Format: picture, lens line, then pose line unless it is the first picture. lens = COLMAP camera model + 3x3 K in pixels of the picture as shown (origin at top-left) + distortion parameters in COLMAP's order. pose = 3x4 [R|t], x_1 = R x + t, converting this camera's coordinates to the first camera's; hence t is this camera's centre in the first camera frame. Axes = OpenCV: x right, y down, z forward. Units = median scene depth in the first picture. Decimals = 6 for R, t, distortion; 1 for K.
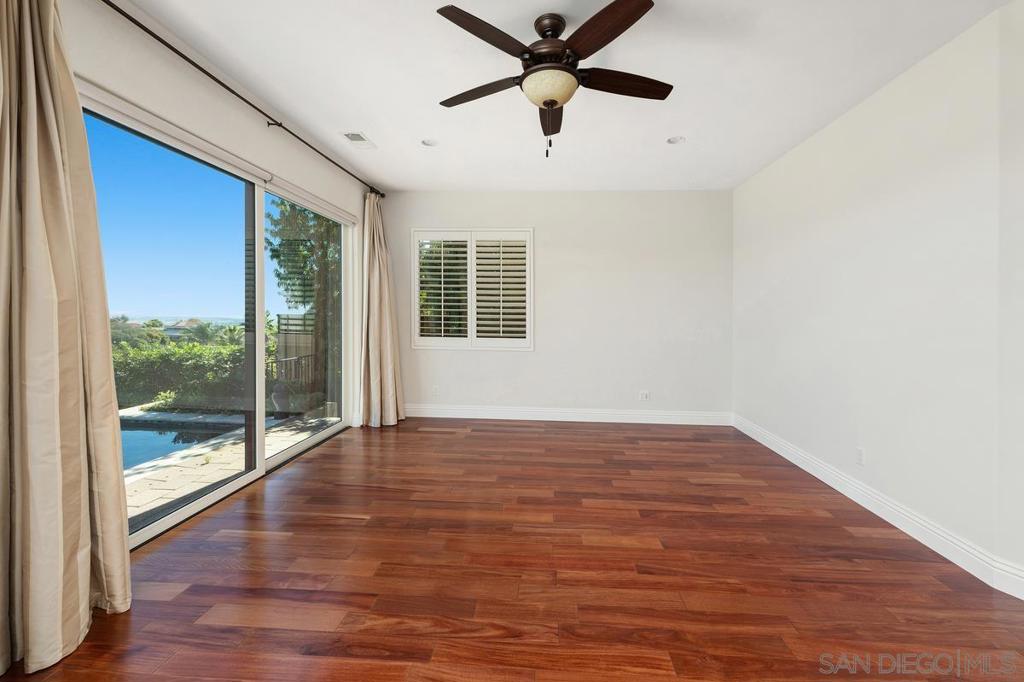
lens RADIAL K [[428.7, 0, 495.5], [0, 428.7, 314.6], [0, 0, 1]] dist [0.002272, 0.000170]
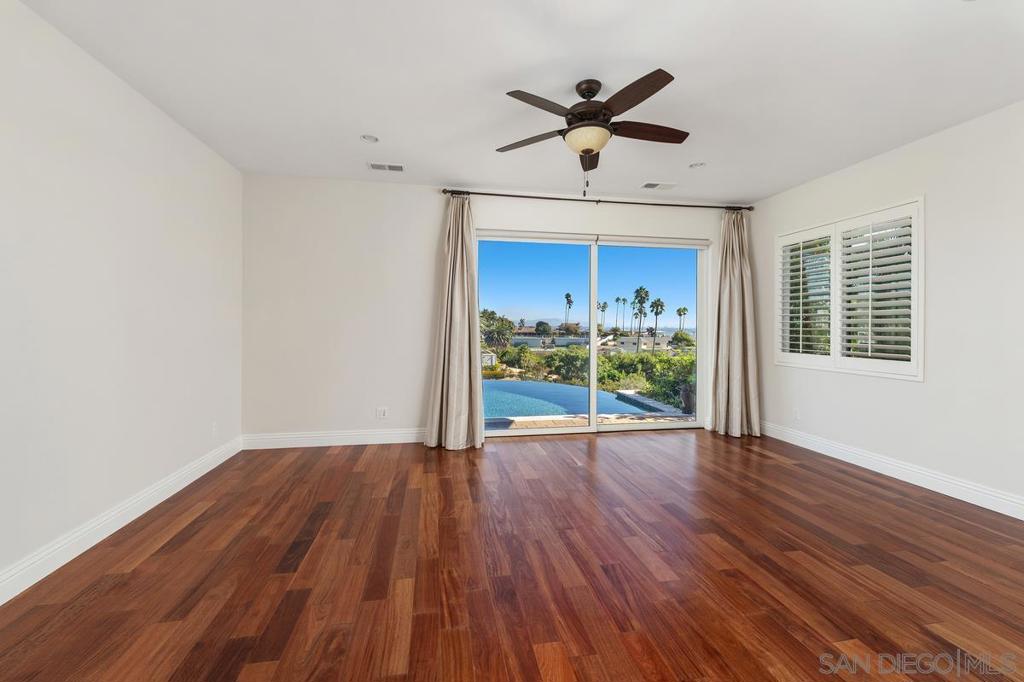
lens RADIAL K [[419.8, 0, 509.1], [0, 419.8, 322.9], [0, 0, 1]] dist [0.001707, 0.000098]
pose [[0.239419, -0.016833, -0.970770, 0.764822], [-0.005149, 0.999814, -0.018606, 0.013736], [0.970903, 0.009453, 0.239288, 0.308955]]
